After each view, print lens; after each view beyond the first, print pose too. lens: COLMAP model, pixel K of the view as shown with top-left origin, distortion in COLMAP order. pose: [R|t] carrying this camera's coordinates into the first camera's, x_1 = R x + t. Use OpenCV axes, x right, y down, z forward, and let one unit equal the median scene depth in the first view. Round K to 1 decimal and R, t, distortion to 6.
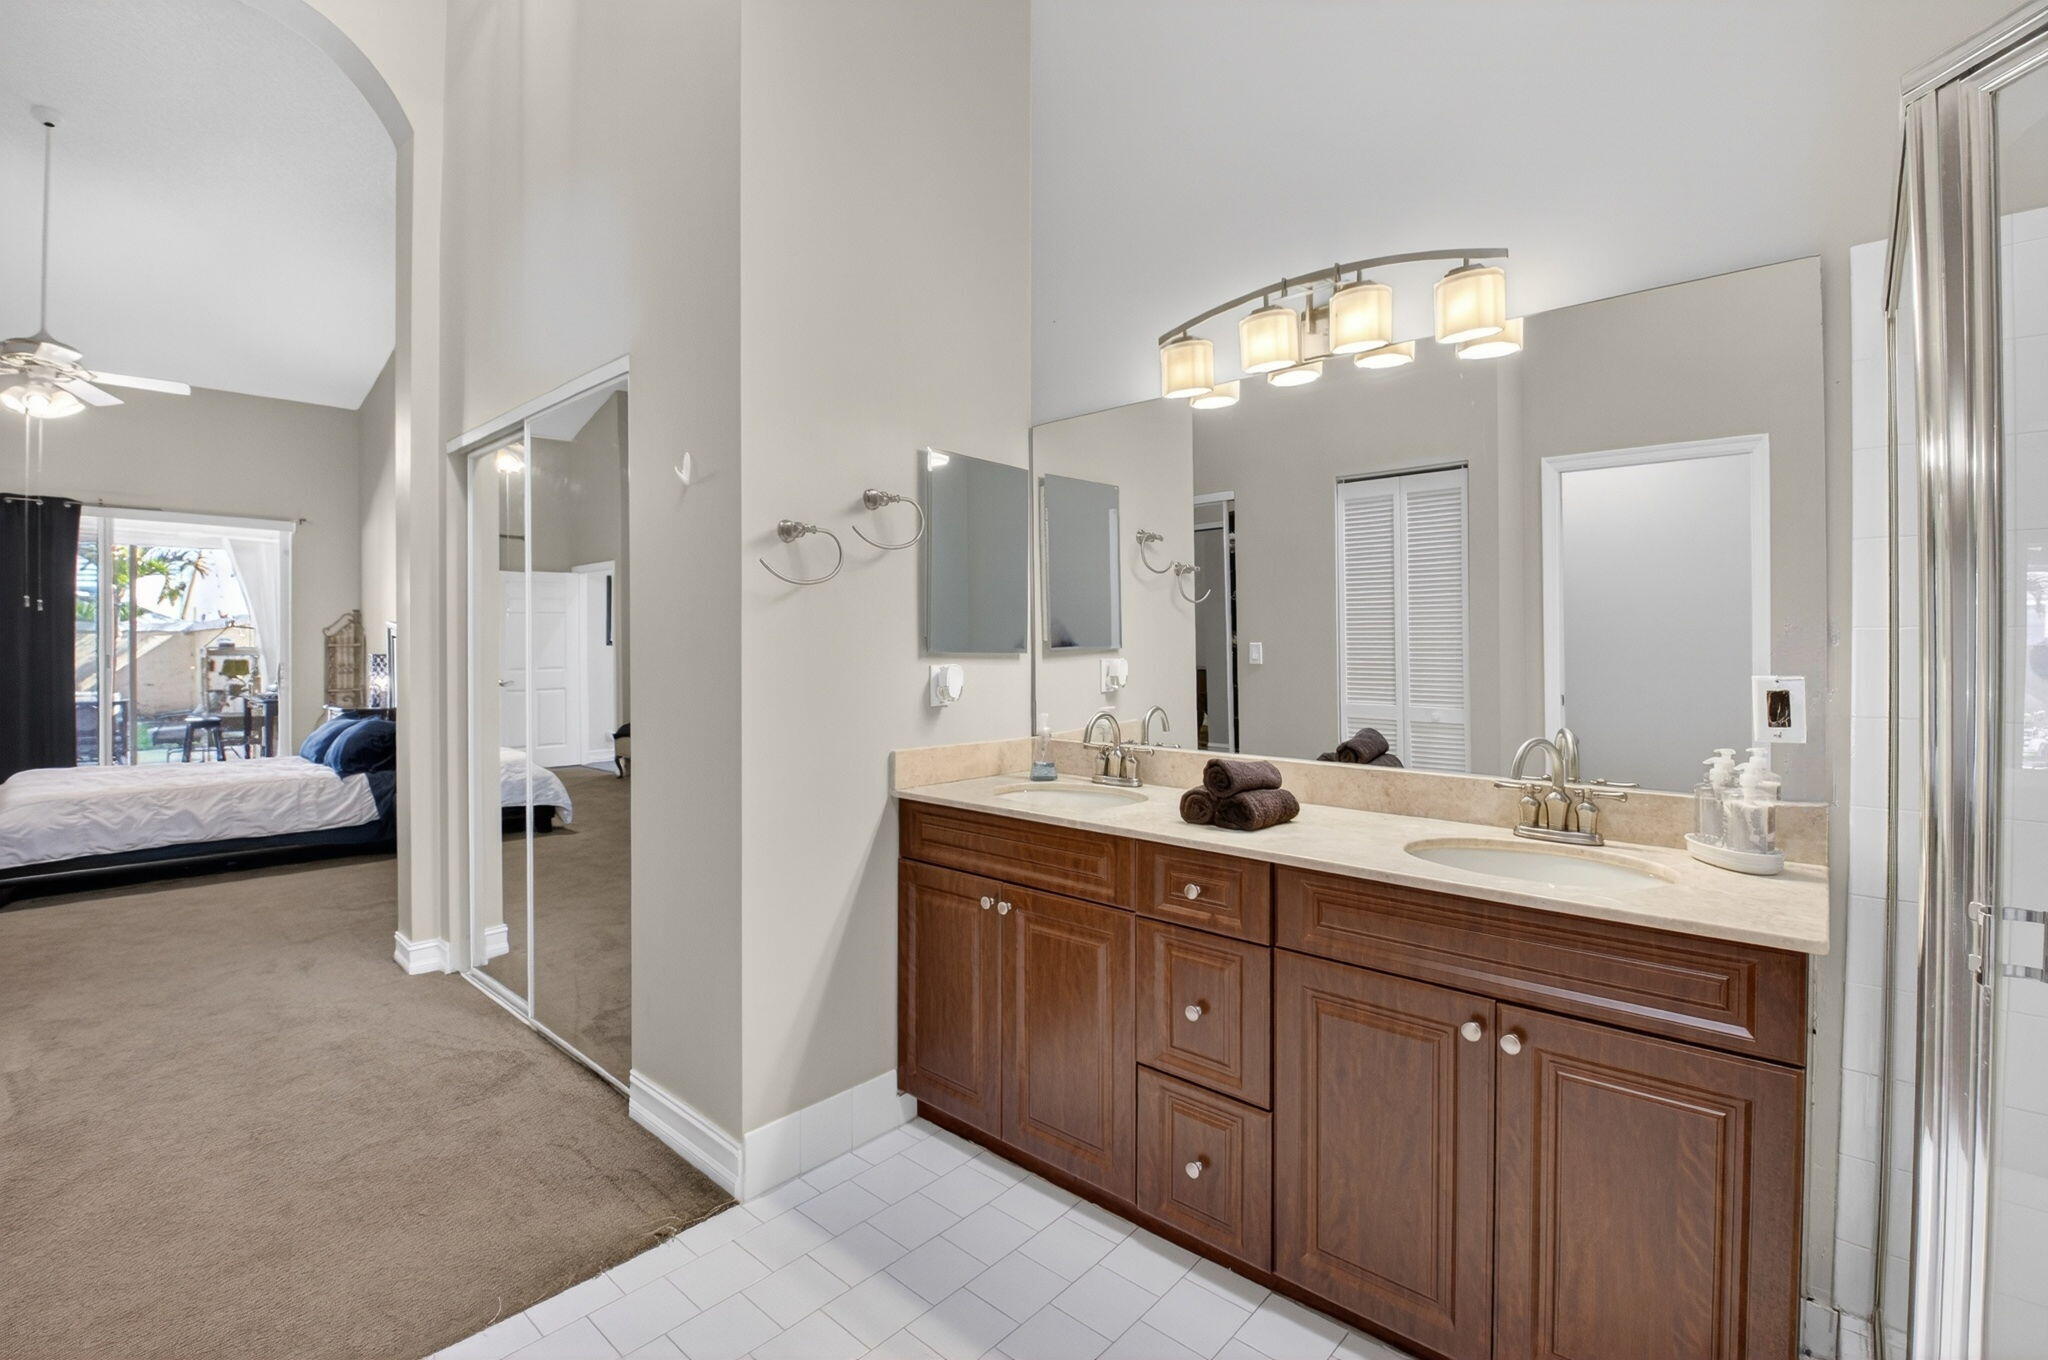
lens RADIAL K [[926.4, 0, 1029.1], [0, 926.4, 651.0], [0, 0, 1]] dist [-0.024824, -0.002067]
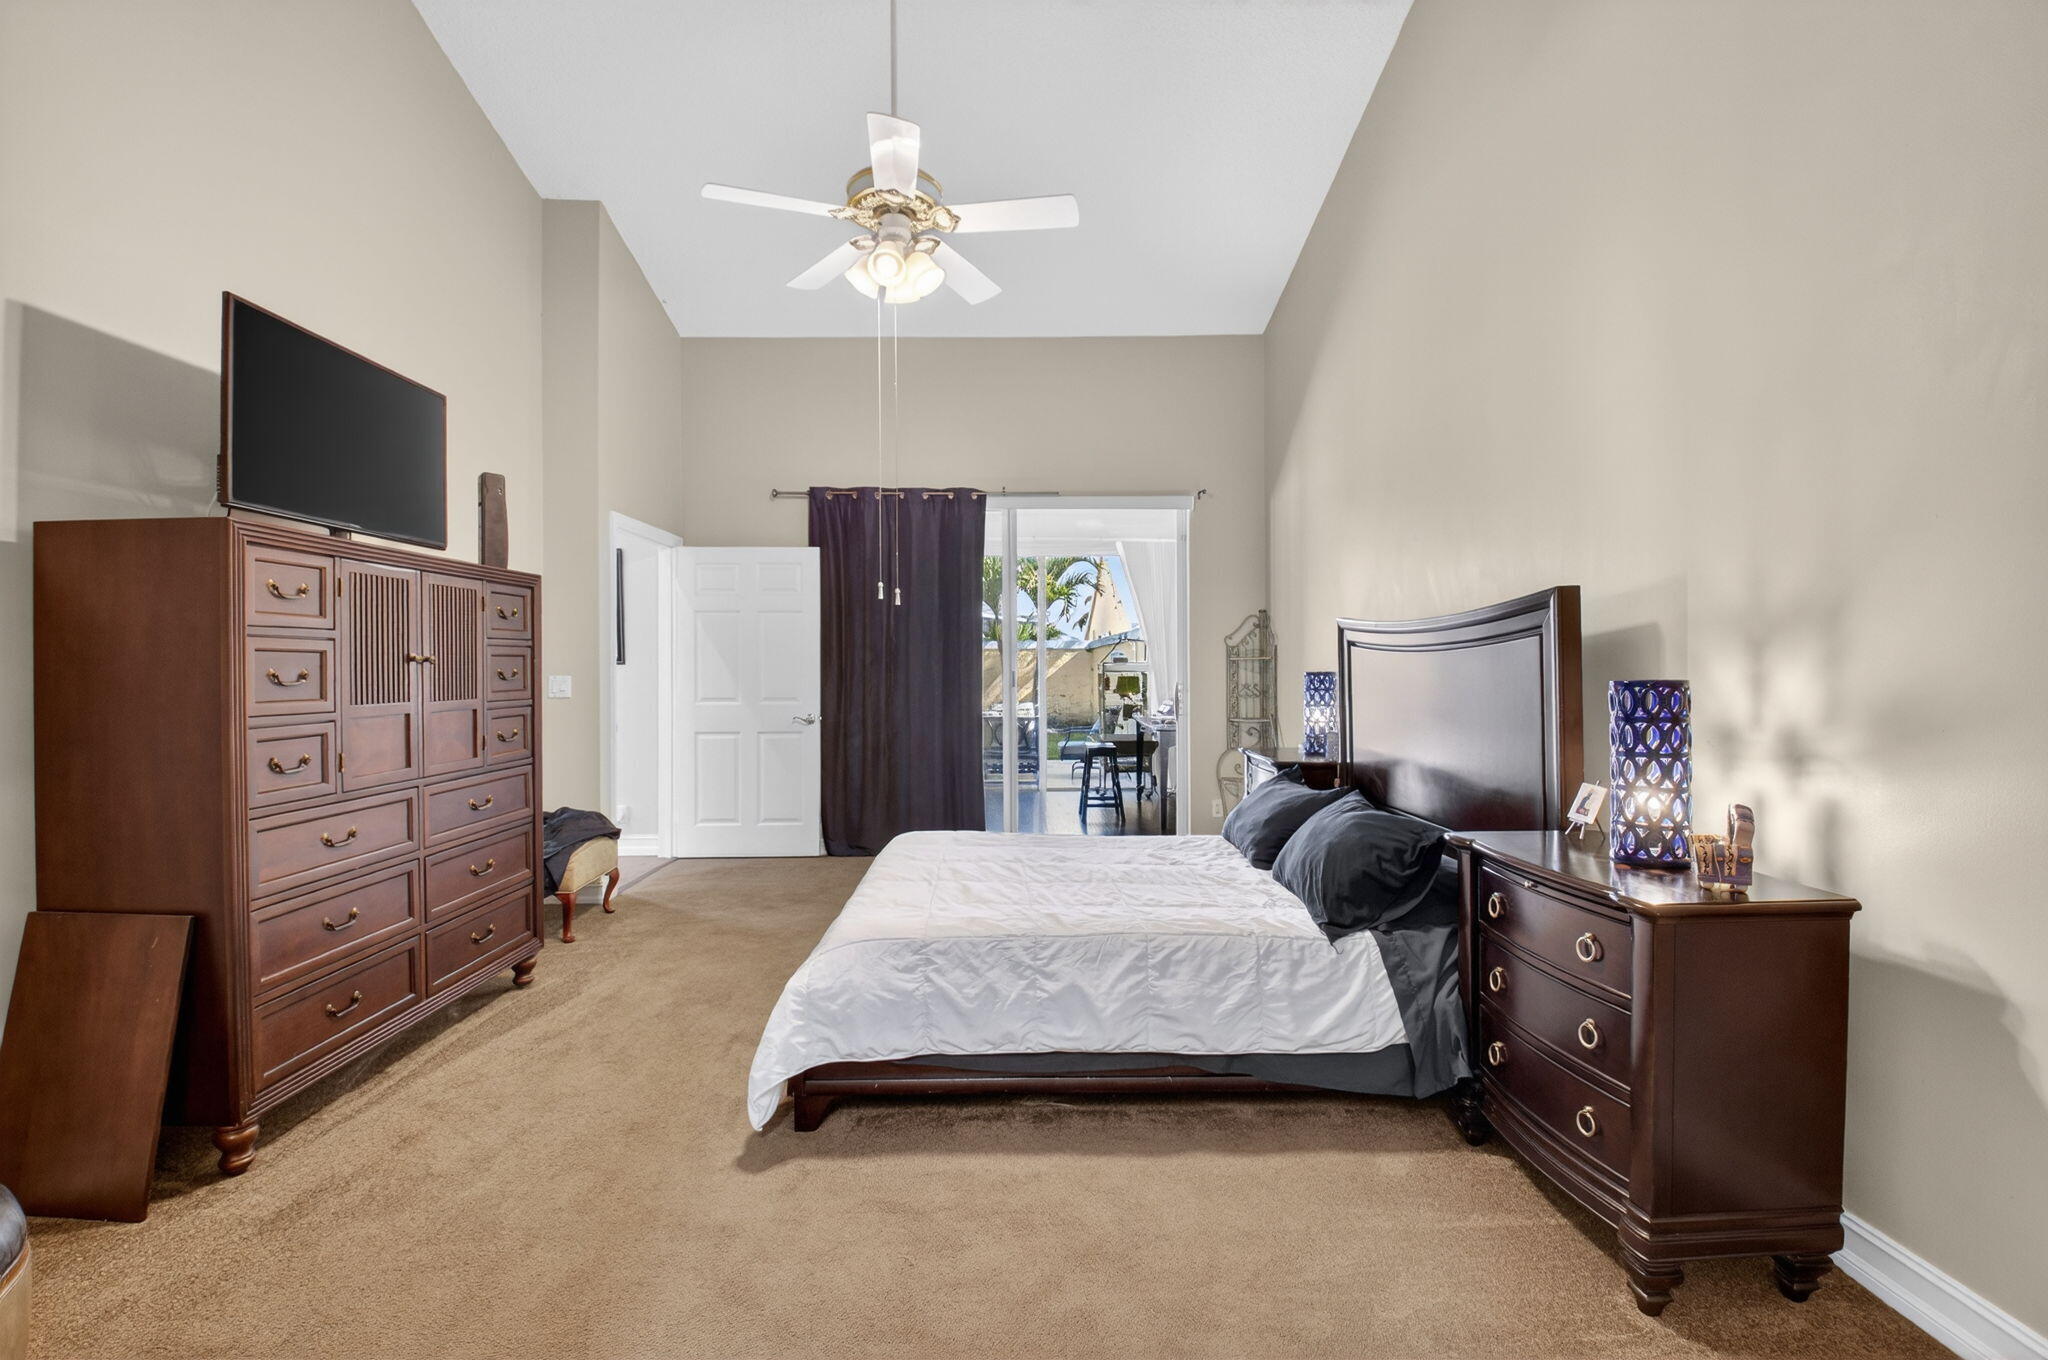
lens RADIAL K [[926.4, 0, 1024.5], [0, 926.4, 669.0], [0, 0, 1]] dist [-0.024824, -0.002067]
pose [[0.682323, -0.000230, -0.731051, -0.330885], [0.003573, 0.999989, 0.003020, -0.000796], [0.731042, -0.004672, 0.682317, 0.361935]]
